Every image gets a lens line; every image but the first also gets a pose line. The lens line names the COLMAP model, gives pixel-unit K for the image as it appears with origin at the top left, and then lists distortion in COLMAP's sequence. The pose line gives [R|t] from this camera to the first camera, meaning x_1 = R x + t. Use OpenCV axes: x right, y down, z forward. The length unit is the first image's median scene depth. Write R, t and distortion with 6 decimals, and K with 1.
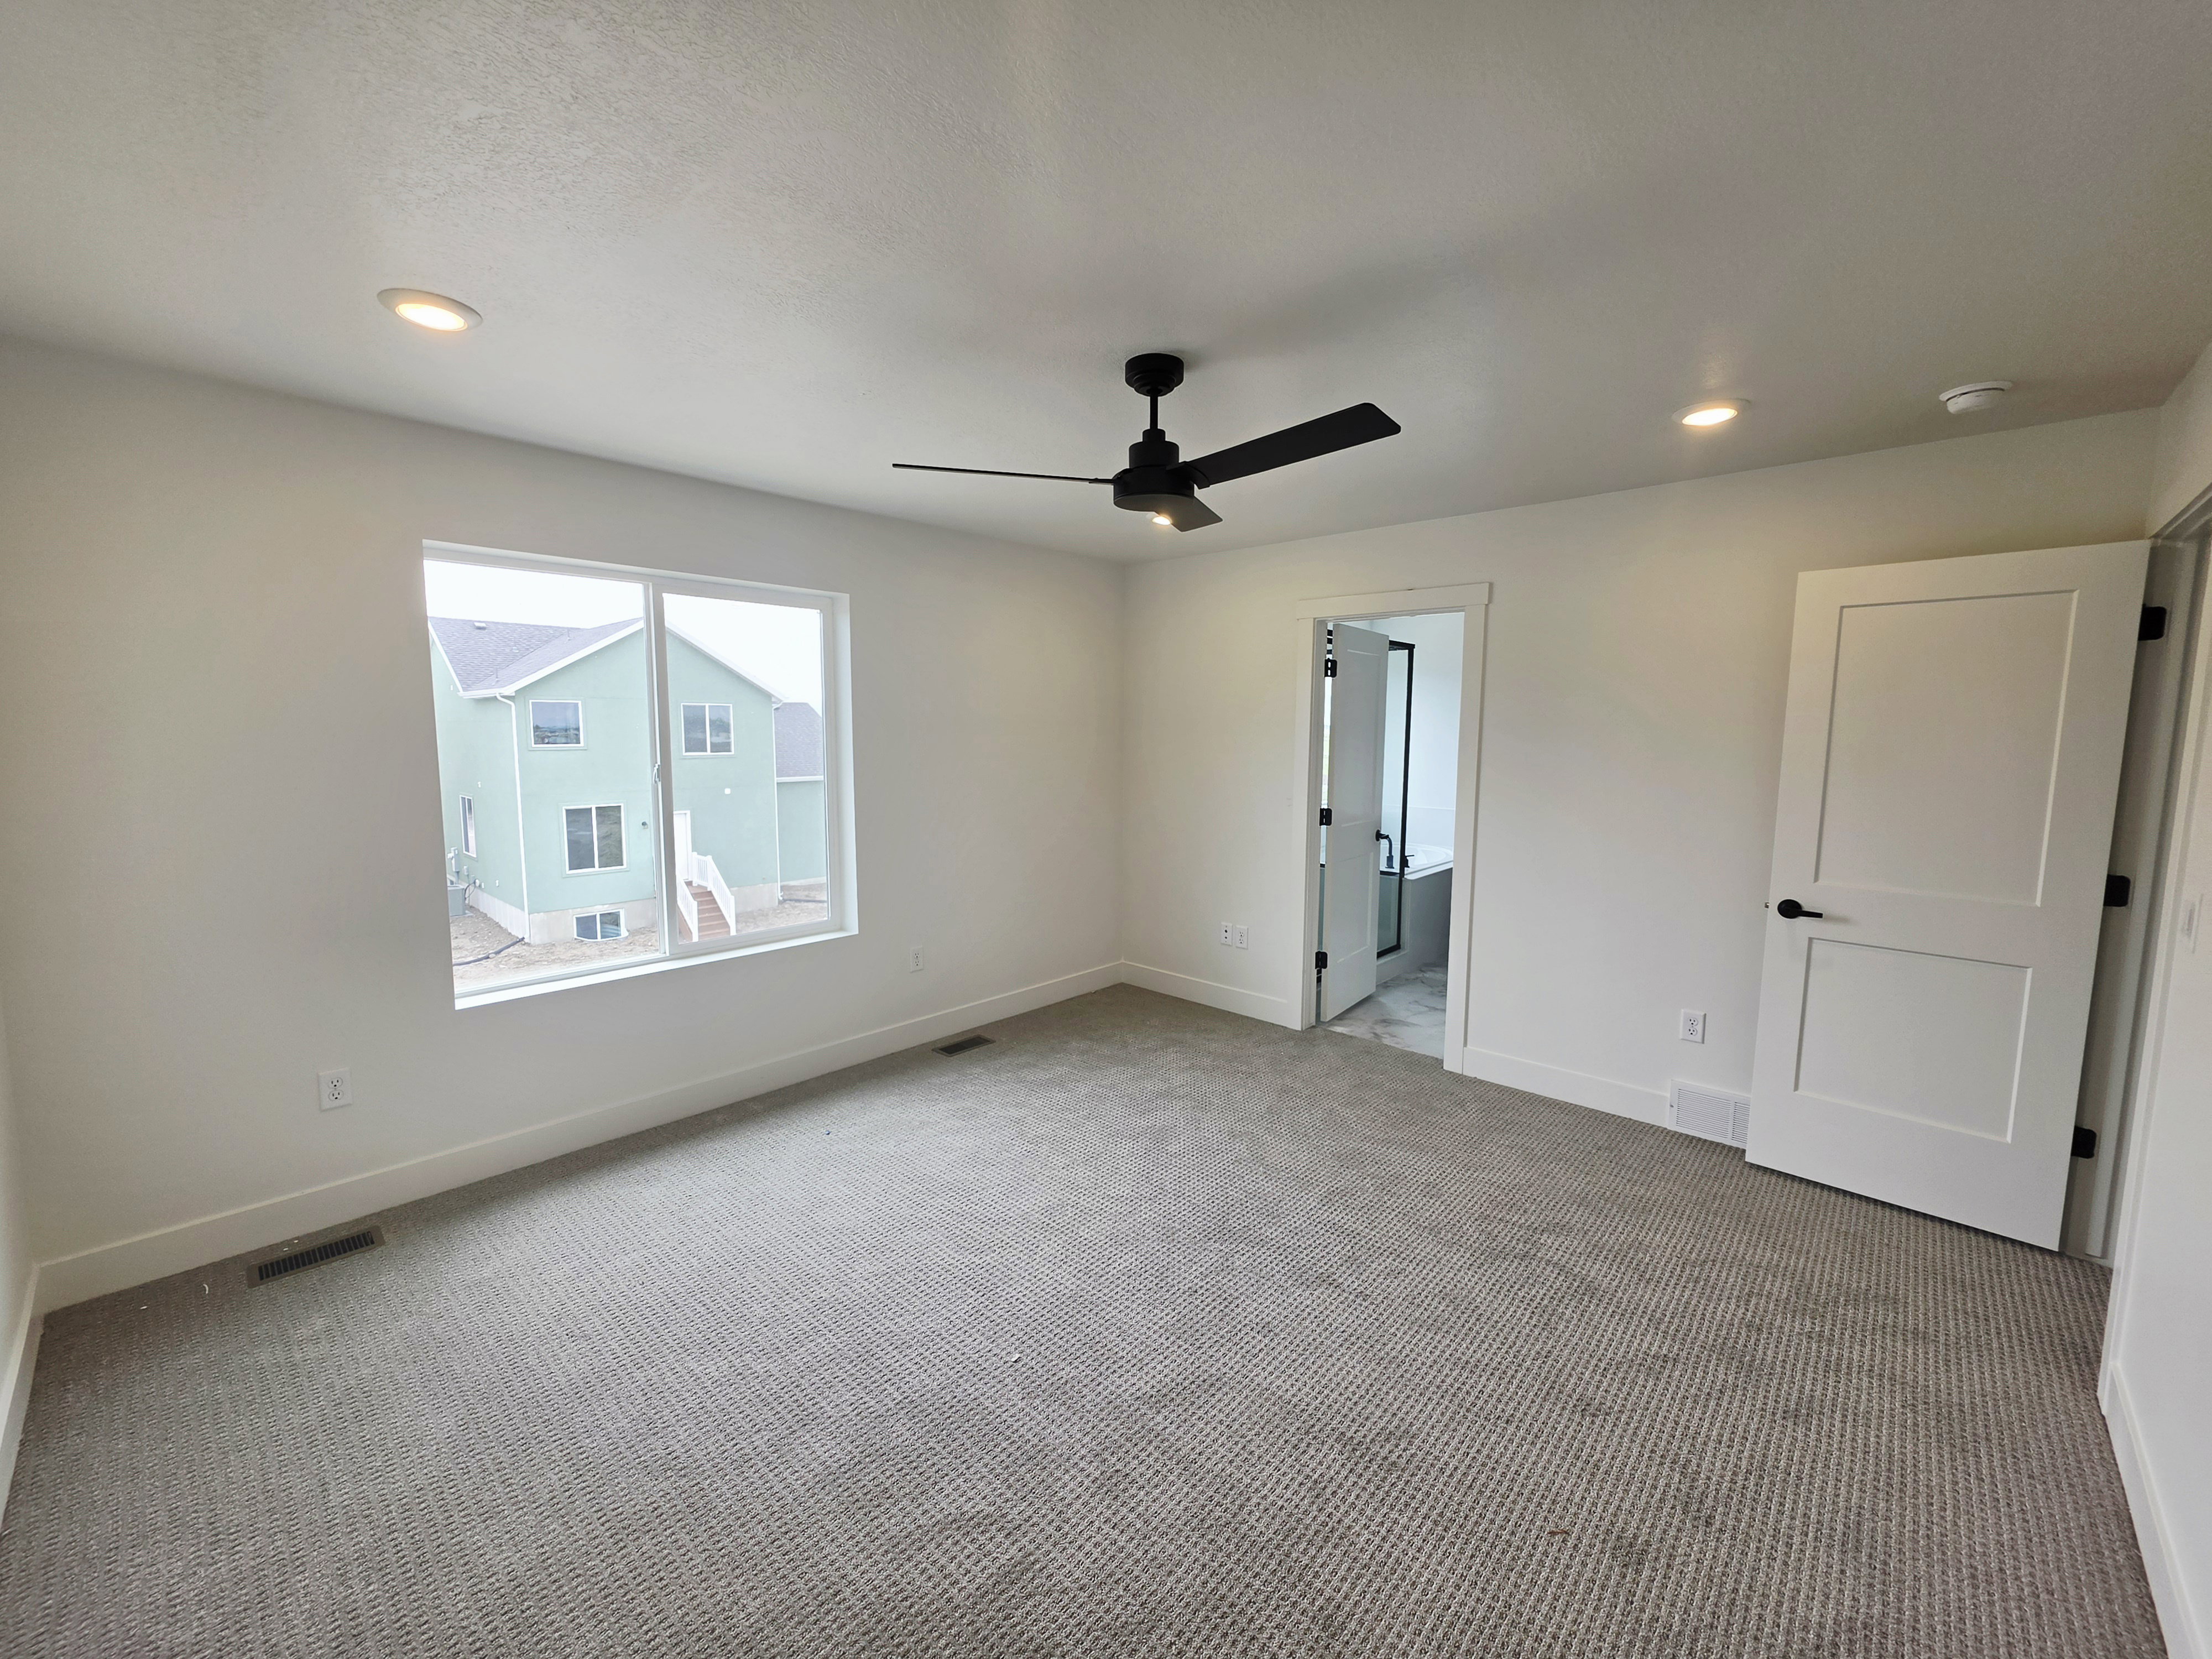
lens RADIAL K [[886.2, 0, 1107.0], [0, 886.2, 823.2], [0, 0, 1]] dist [-0.006413, 0.002110]
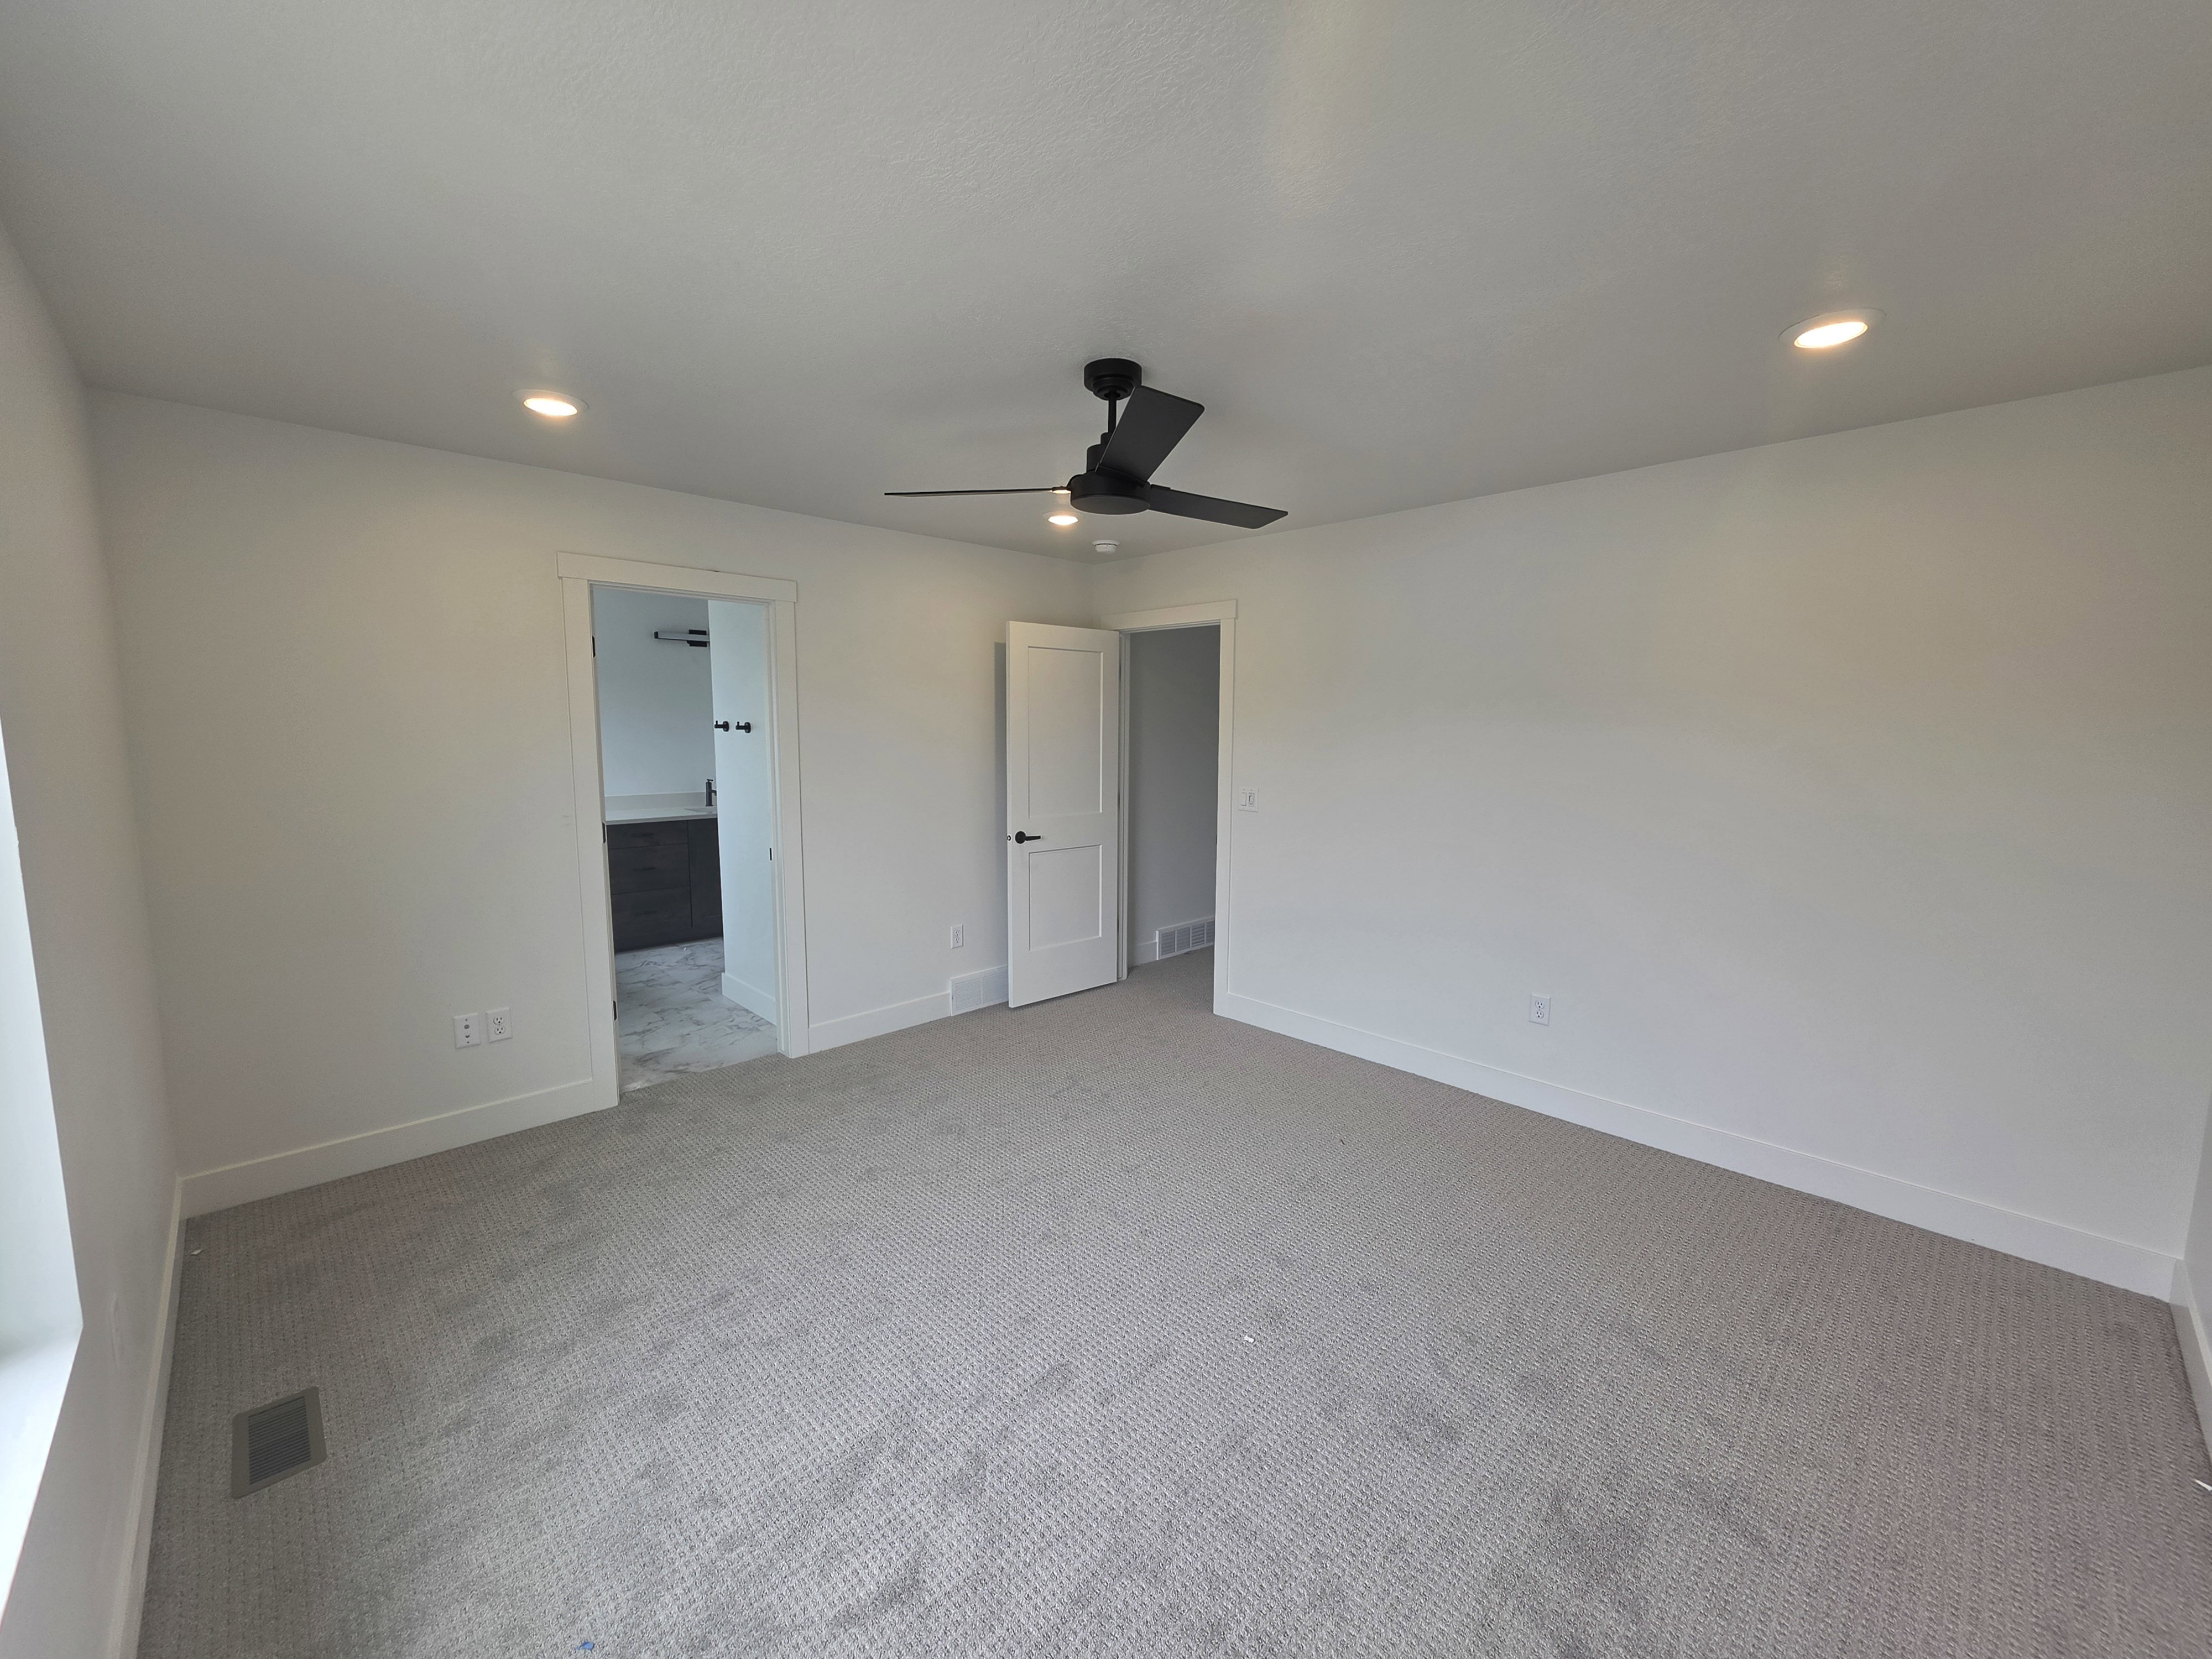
lens RADIAL K [[886.2, 0, 1108.6], [0, 886.2, 828.2], [0, 0, 1]] dist [-0.006413, 0.002110]
pose [[0.043038, -0.125633, 0.991143, -0.642205], [0.097794, 0.987828, 0.120967, -0.077711], [-0.994276, 0.091722, 0.054800, 0.627738]]
